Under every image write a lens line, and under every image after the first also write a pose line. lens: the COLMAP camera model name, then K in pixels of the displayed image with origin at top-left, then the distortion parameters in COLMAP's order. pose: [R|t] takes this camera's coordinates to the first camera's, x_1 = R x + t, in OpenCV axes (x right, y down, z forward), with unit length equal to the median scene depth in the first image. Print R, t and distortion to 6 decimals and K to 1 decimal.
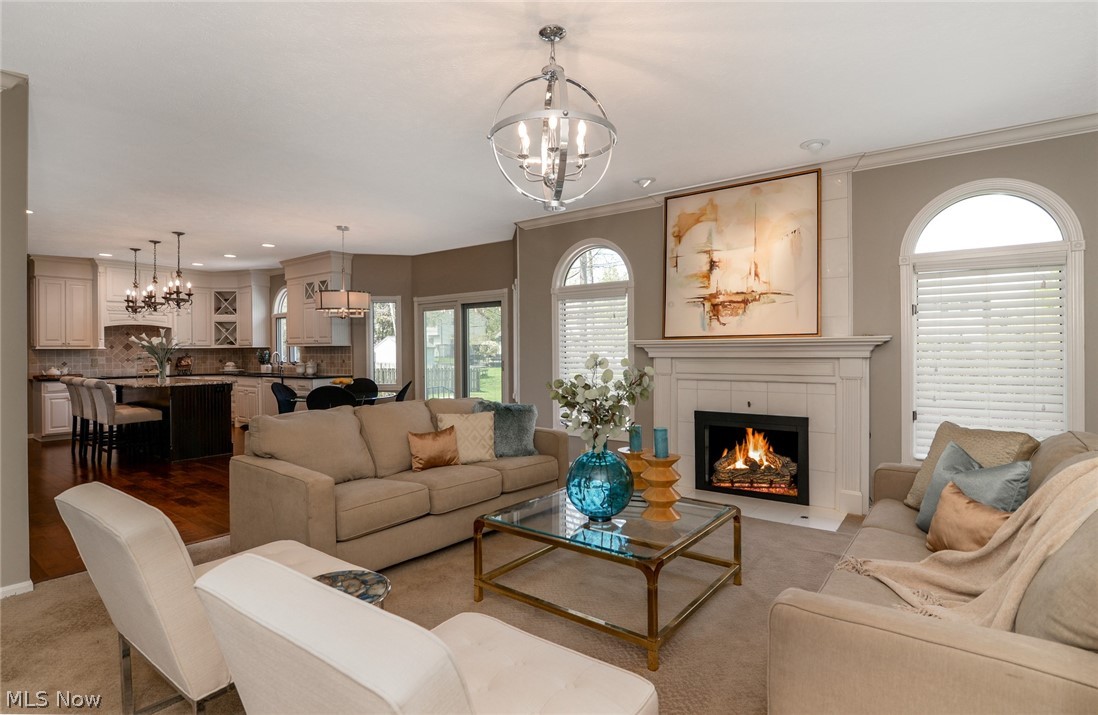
lens RADIAL K [[559.5, 0, 548.0], [0, 559.5, 354.0], [0, 0, 1]] dist [-0.006146, -0.000492]
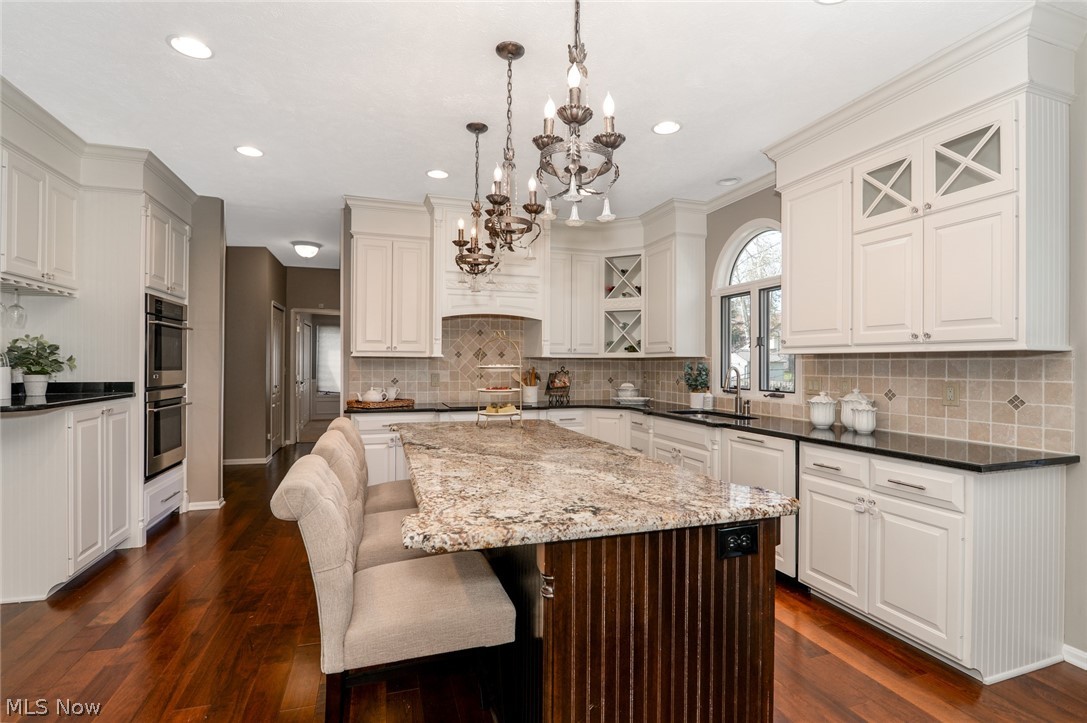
lens RADIAL K [[495.7, 0, 542.2], [0, 495.7, 364.7], [0, 0, 1]] dist [-0.017932, -0.000060]
pose [[0.834038, 0.012596, -0.551563, -0.489262], [-0.016159, 0.999868, -0.001599, -0.002347], [0.551471, 0.010246, 0.834131, 0.717661]]
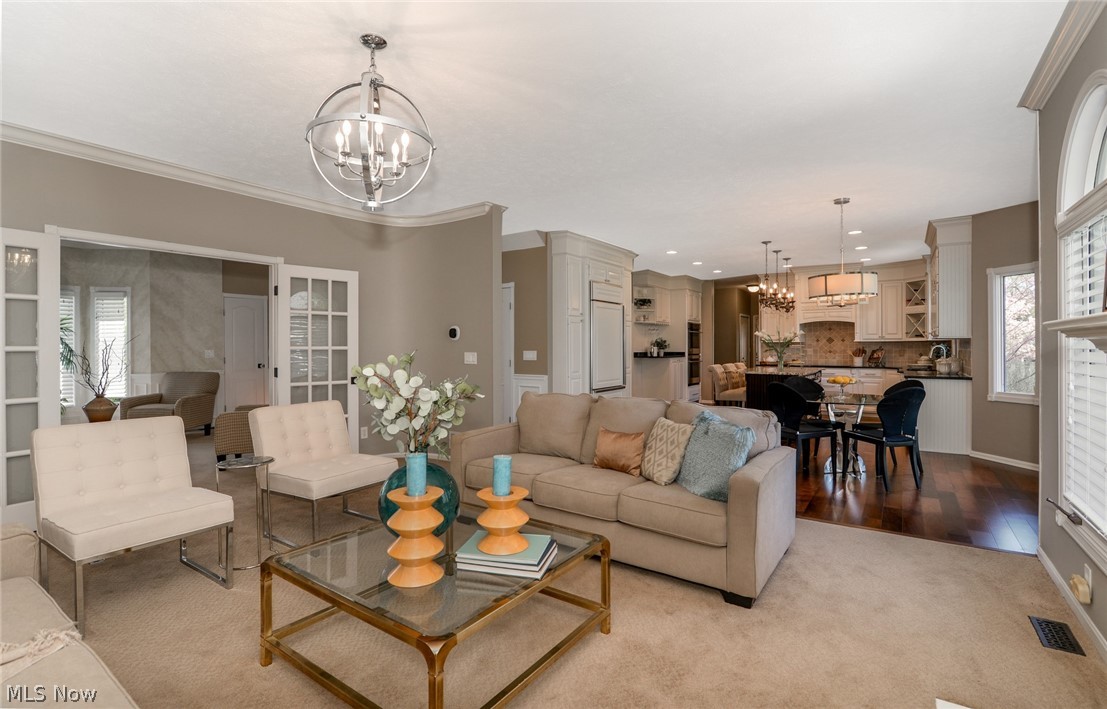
lens RADIAL K [[512.9, 0, 548.9], [0, 512.9, 346.7], [0, 0, 1]] dist [-0.002909, -0.000158]
pose [[0.050509, 0.007952, -0.998692, 0.338617], [-0.006461, 0.999950, 0.007635, -0.004534], [0.998703, 0.006067, 0.050558, 0.440999]]
